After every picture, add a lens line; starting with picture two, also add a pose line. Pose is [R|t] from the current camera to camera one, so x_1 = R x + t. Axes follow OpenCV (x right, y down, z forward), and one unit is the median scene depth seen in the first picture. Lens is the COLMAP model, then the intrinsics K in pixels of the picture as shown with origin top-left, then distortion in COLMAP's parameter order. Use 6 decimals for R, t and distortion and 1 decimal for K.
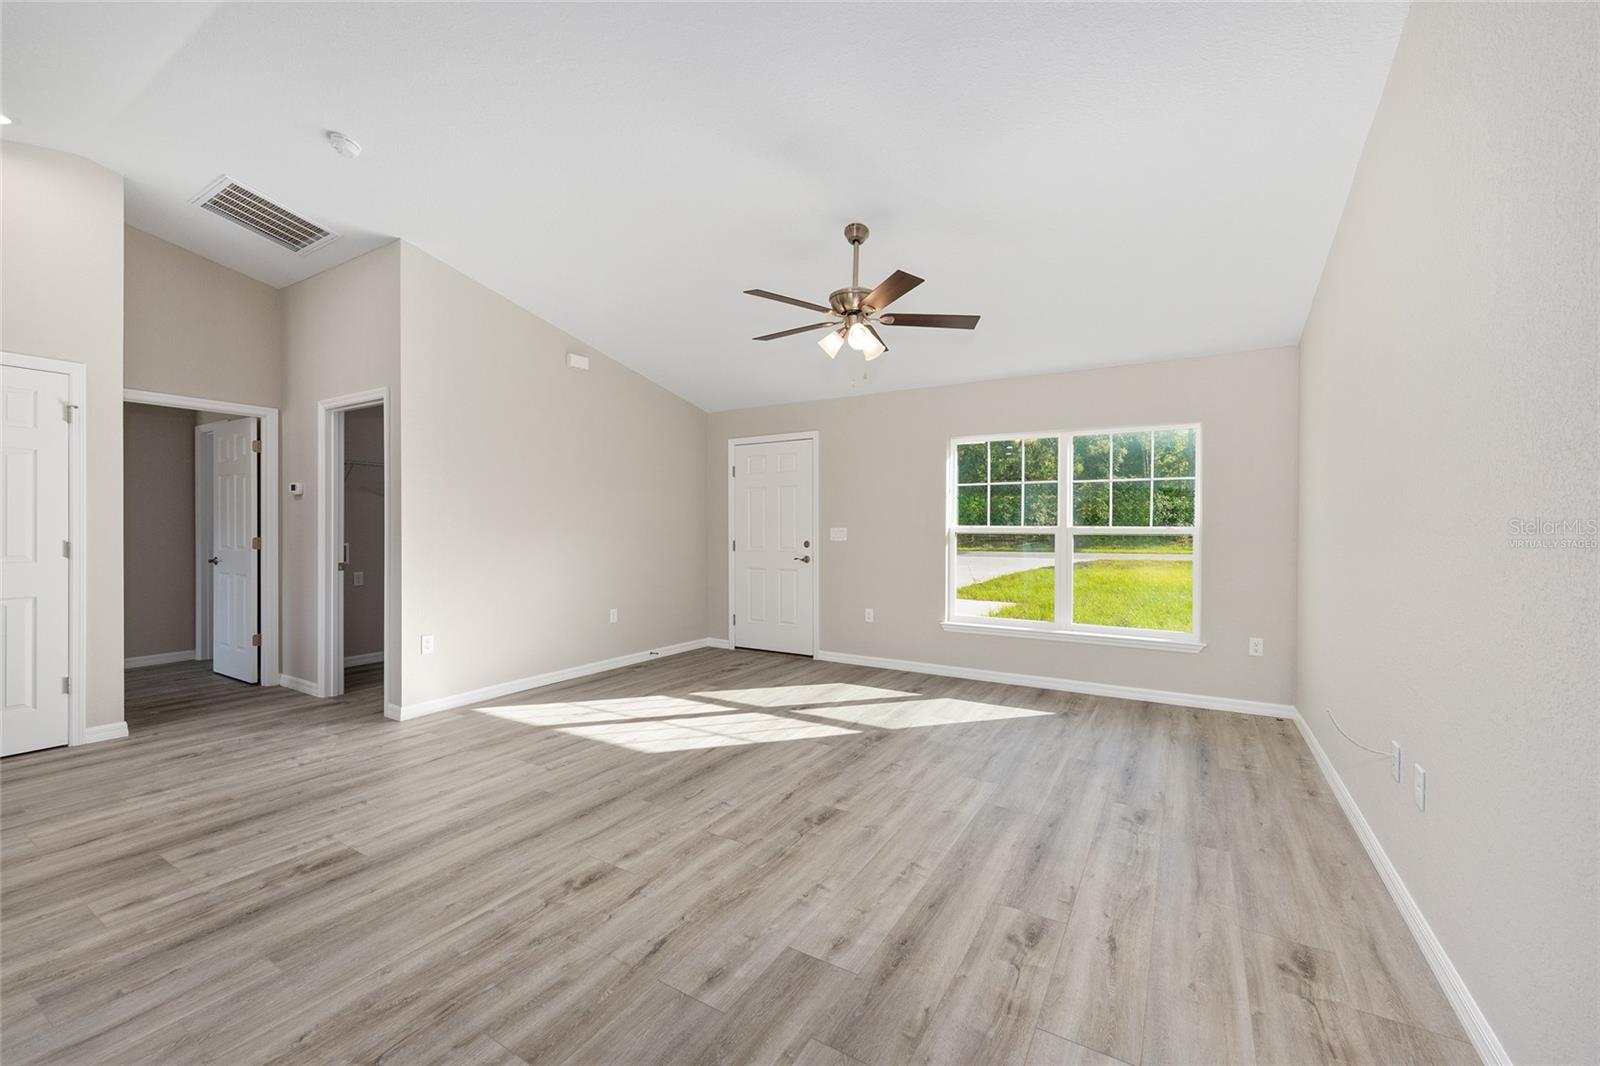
lens RADIAL K [[644.8, 0, 801.6], [0, 644.8, 532.9], [0, 0, 1]] dist [0.000369, 0.000362]
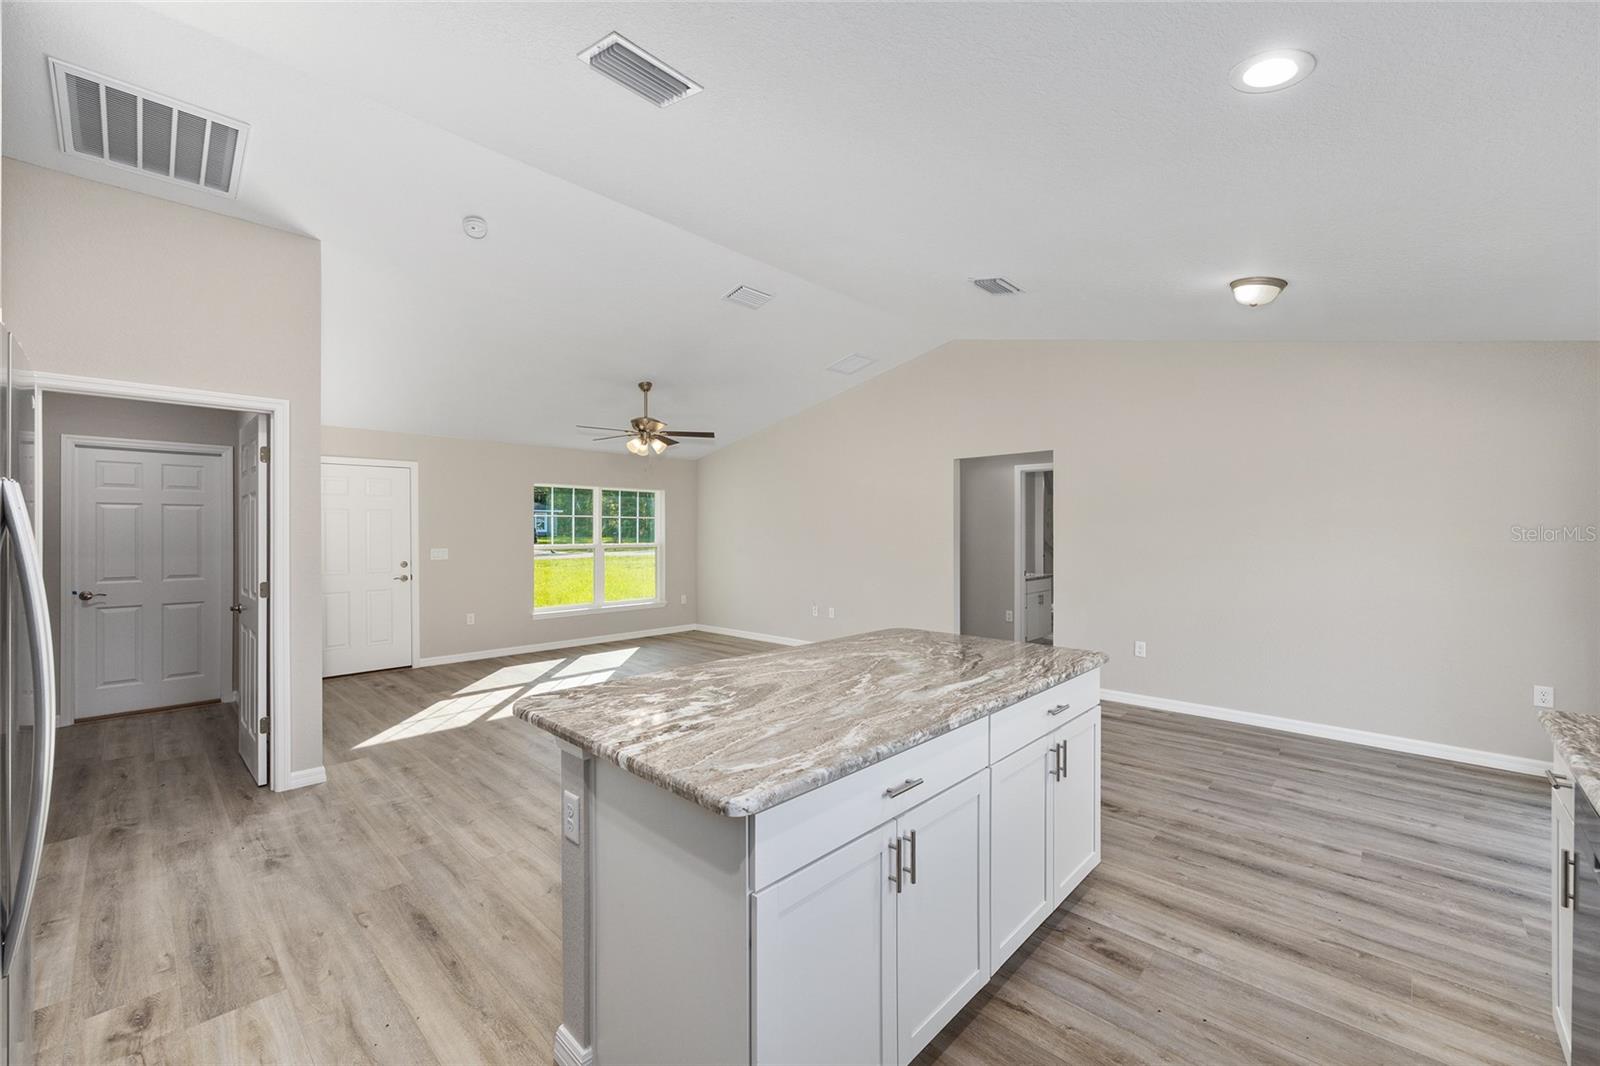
lens RADIAL K [[632.1, 0, 816.4], [0, 632.1, 529.7], [0, 0, 1]] dist [0.000057, -0.000226]
pose [[0.214452, -0.002142, 0.976732, -1.495120], [0.010922, 0.999940, -0.000205, -0.055760], [-0.976673, 0.010712, 0.214463, 0.158973]]
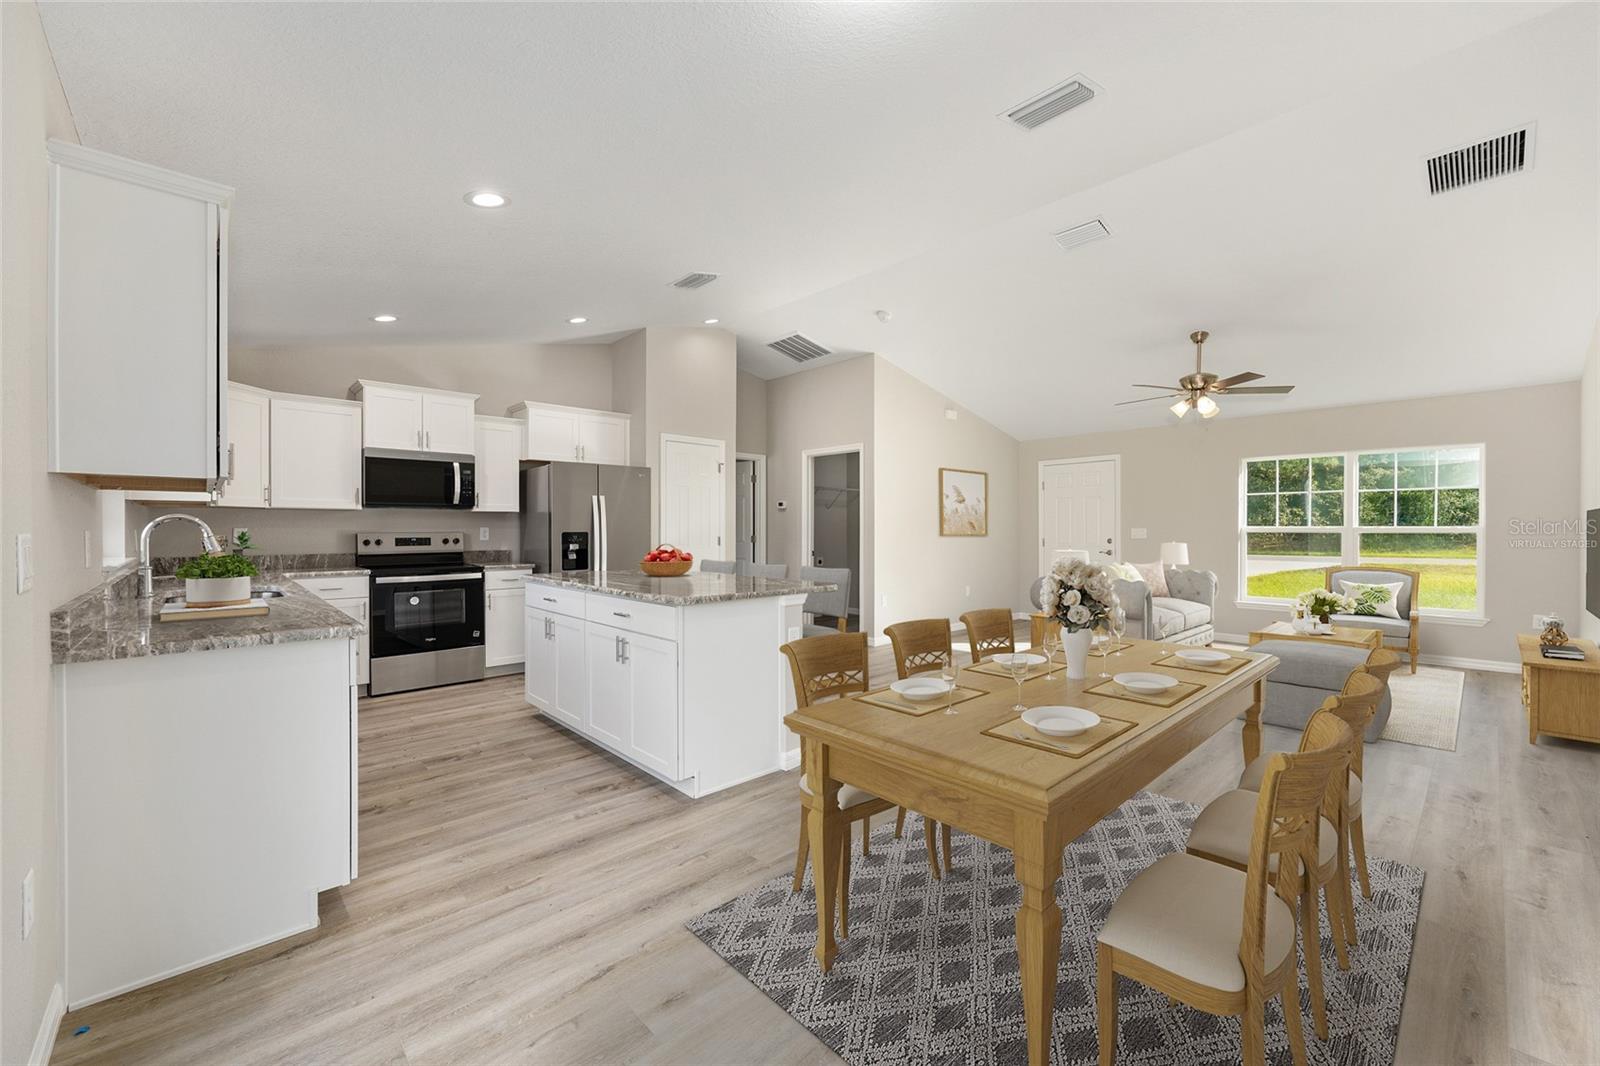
lens RADIAL K [[646.3, 0, 804.3], [0, 646.3, 528.4], [0, 0, 1]] dist [0.000243, 0.000646]
pose [[0.961993, -0.002679, -0.273061, -0.386373], [0.000126, 0.999956, -0.009365, 0.006976], [0.273074, 0.008975, 0.961951, -0.713263]]
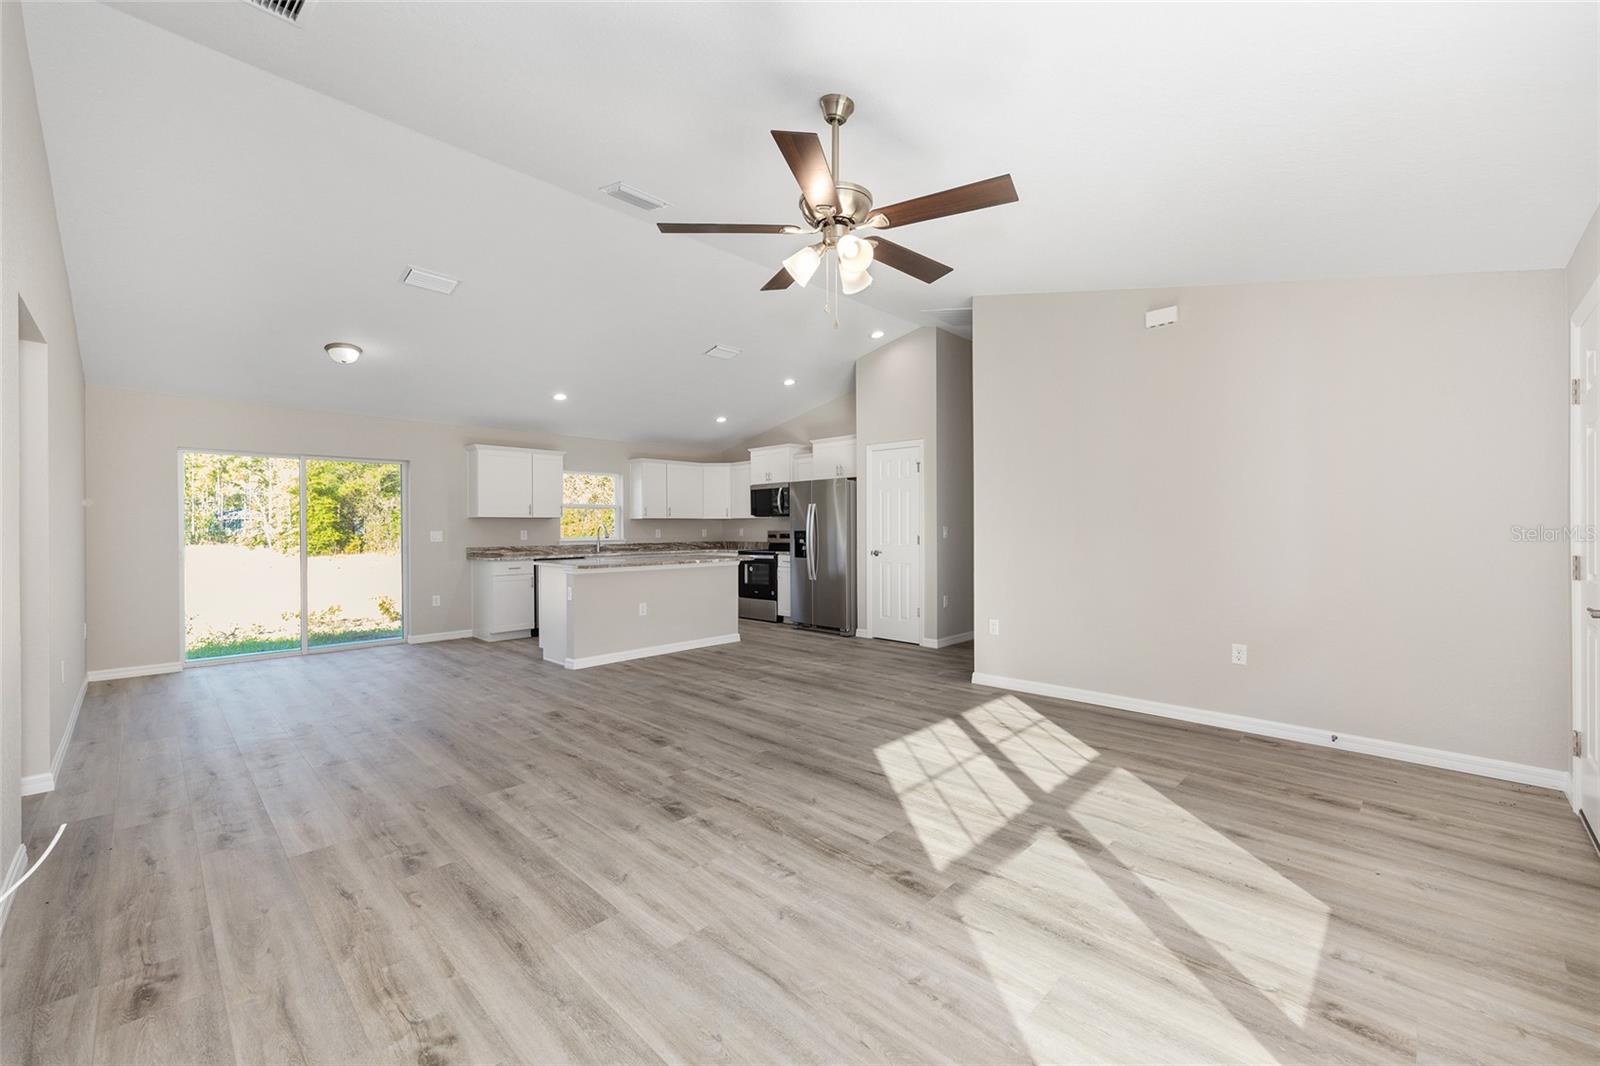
lens RADIAL K [[644.8, 0, 801.6], [0, 644.8, 532.9], [0, 0, 1]] dist [0.000369, 0.000362]
pose [[-0.232148, 0.005261, -0.972666, 0.751477], [-0.003624, 0.999974, 0.006274, -0.004410], [0.972674, 0.004982, -0.232123, 1.097623]]
